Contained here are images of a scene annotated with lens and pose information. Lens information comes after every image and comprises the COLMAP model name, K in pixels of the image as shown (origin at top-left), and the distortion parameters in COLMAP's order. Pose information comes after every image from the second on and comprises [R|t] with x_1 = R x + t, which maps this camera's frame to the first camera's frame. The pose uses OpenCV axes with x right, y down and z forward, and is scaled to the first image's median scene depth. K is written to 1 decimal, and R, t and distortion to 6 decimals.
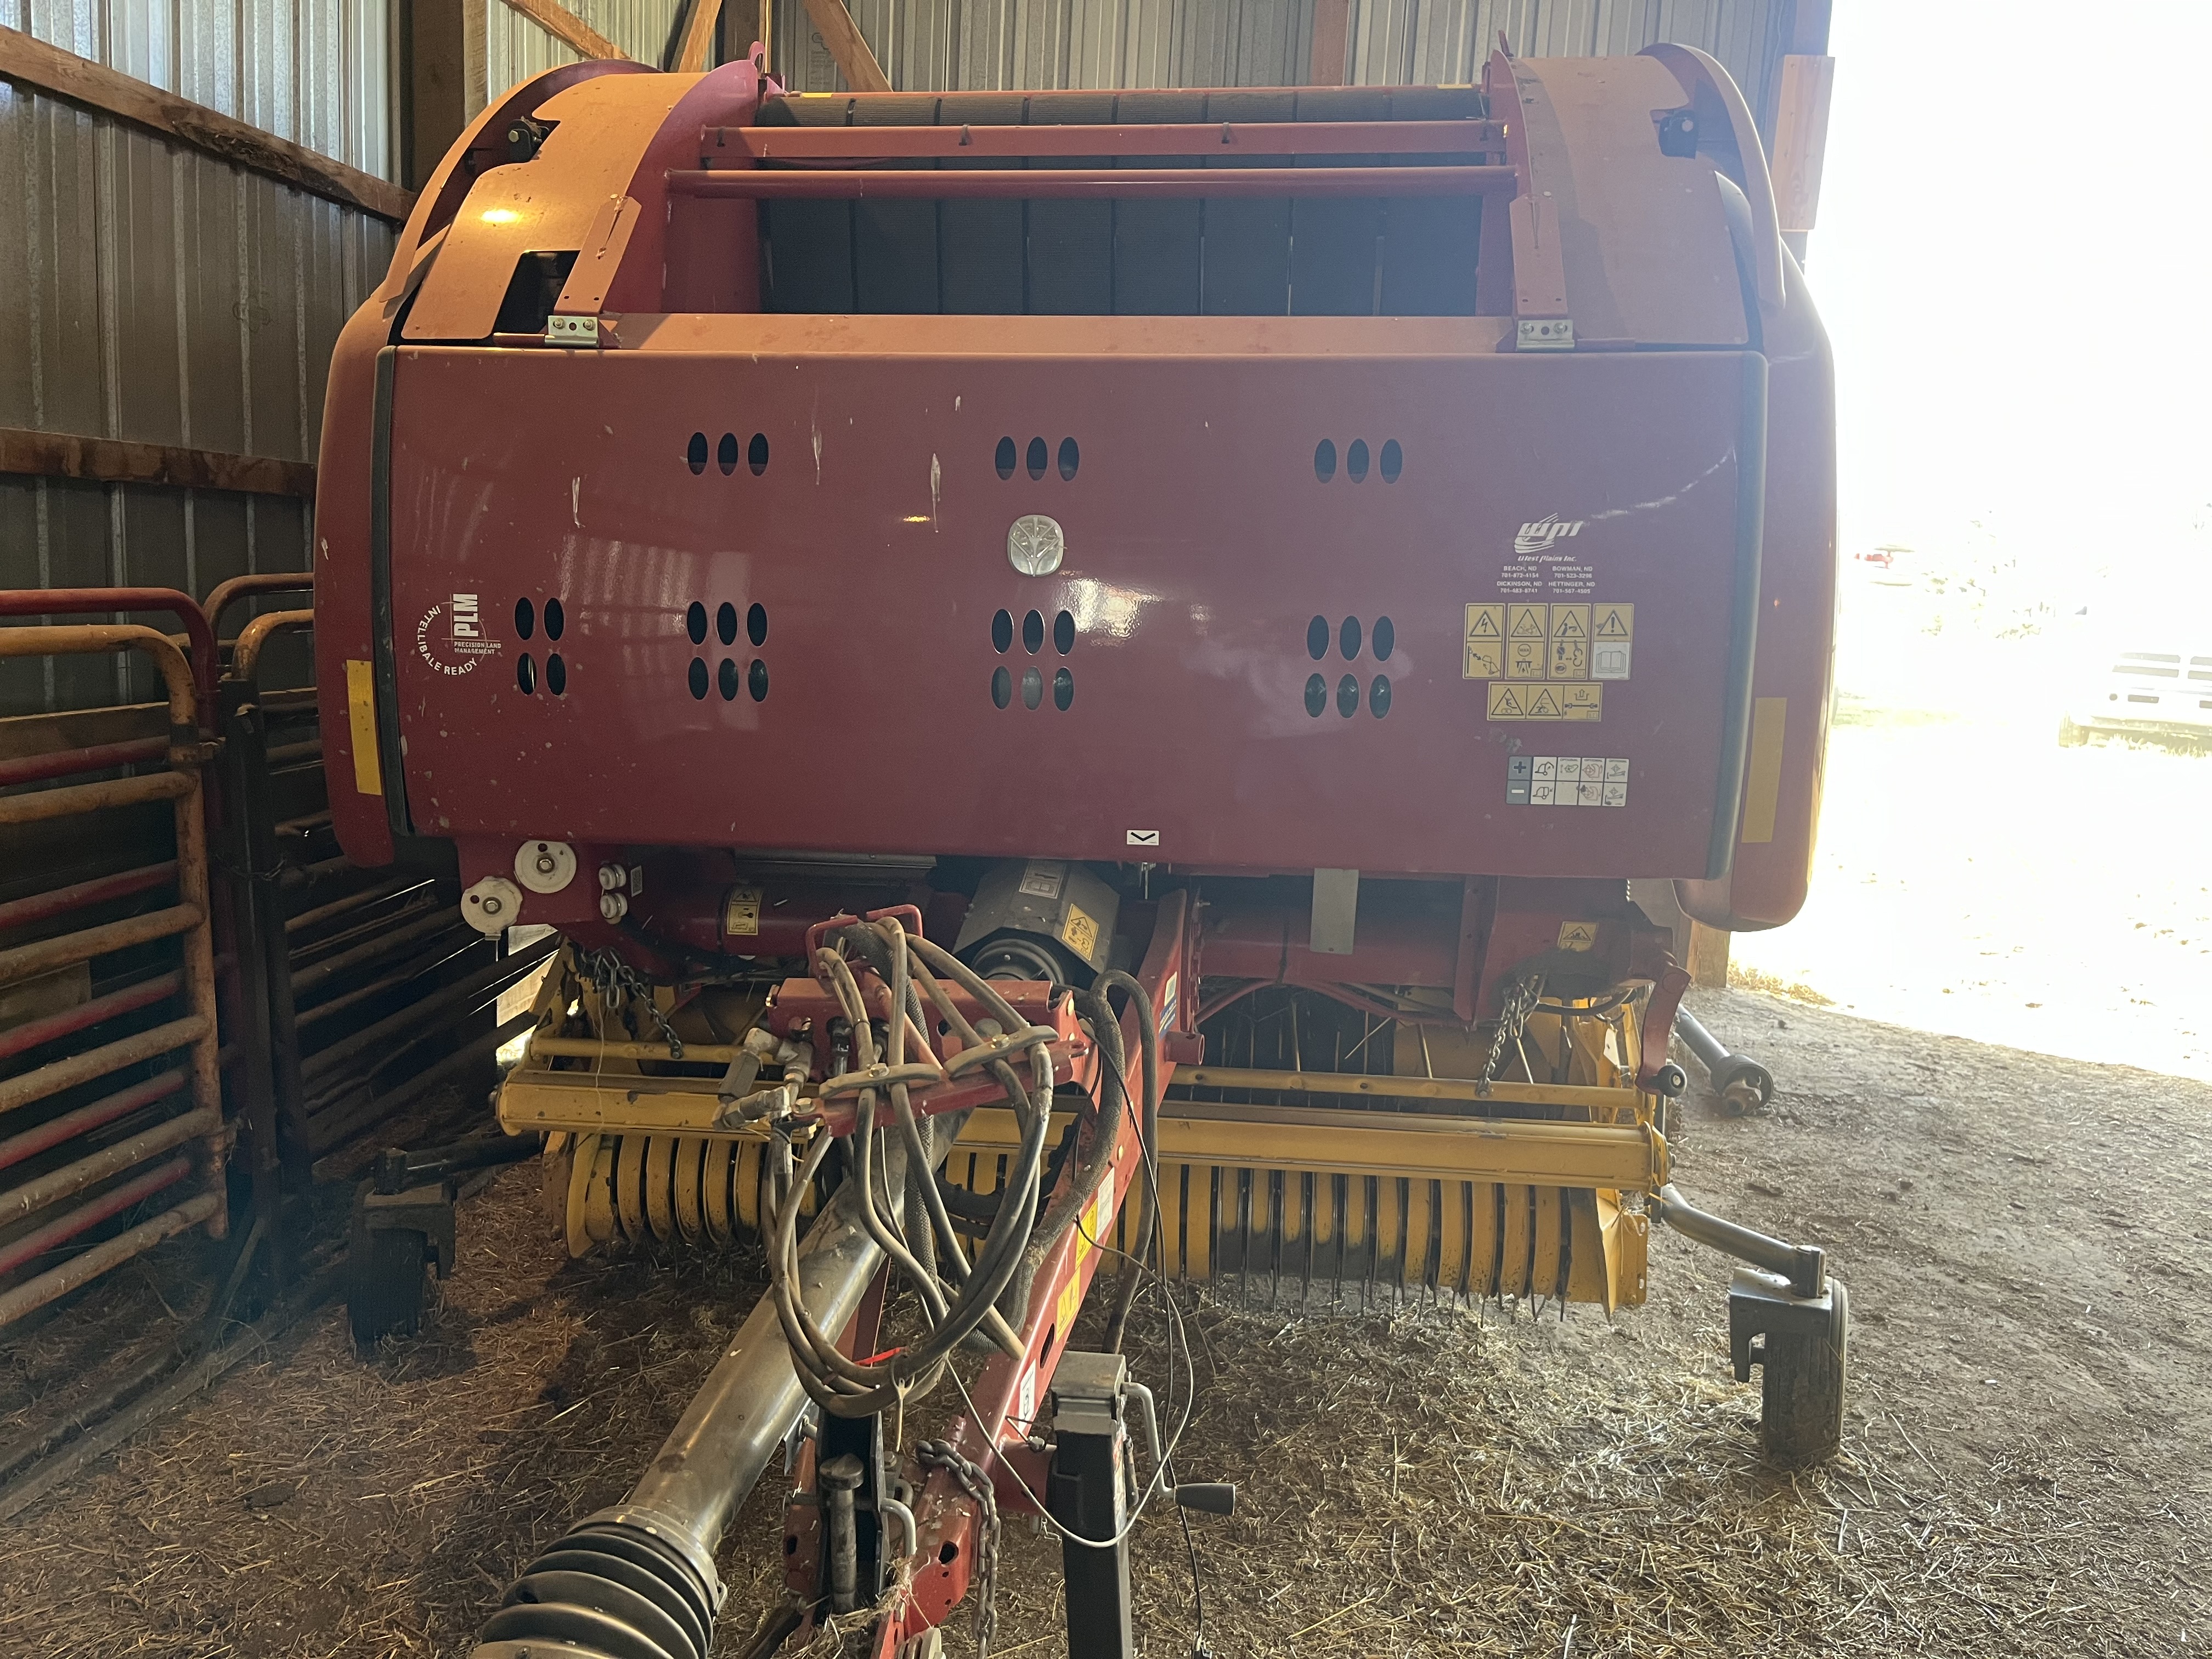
lens RADIAL K [[1674.0, 0, 1076.6], [0, 1674.0, 829.9], [0, 0, 1]] dist [0.063931, -0.103386]
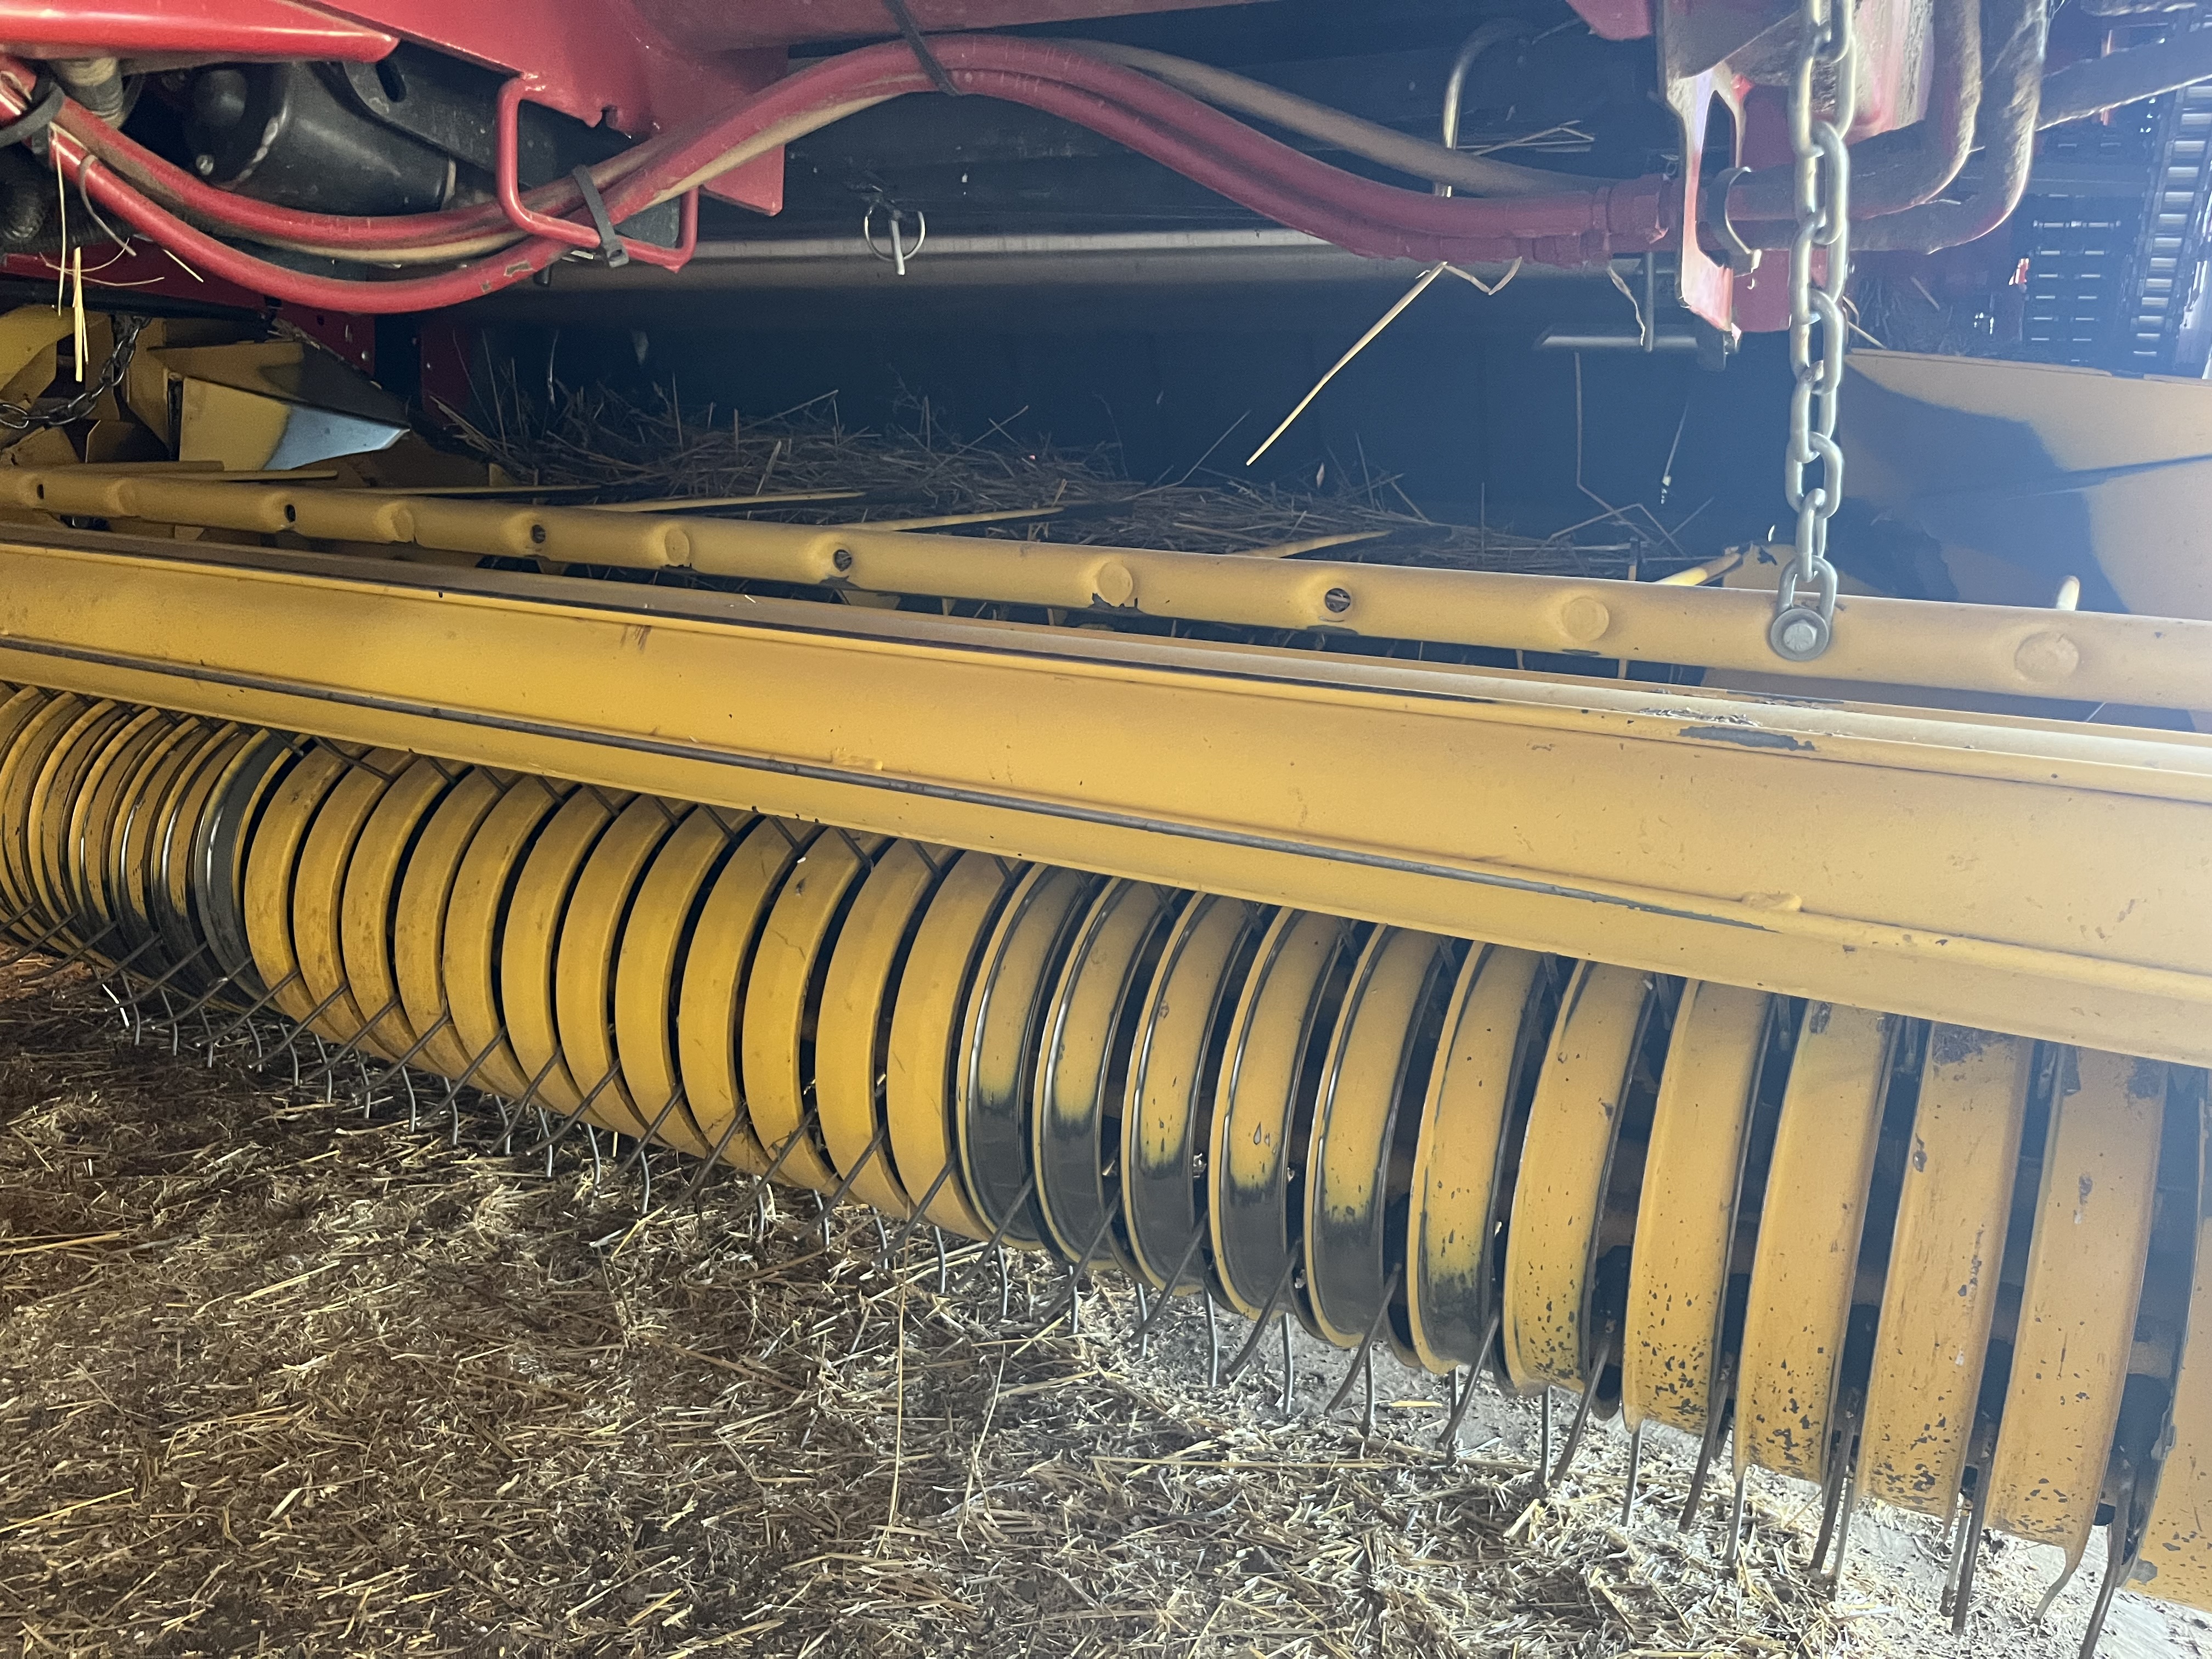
lens RADIAL K [[1674.0, 0, 1076.6], [0, 1674.0, 829.9], [0, 0, 1]] dist [0.063931, -0.103386]
pose [[0.919913, 0.117068, -0.374238, 0.223954], [-0.124351, 0.992227, 0.004720, 0.181920], [0.371882, 0.042195, 0.927321, 0.694633]]
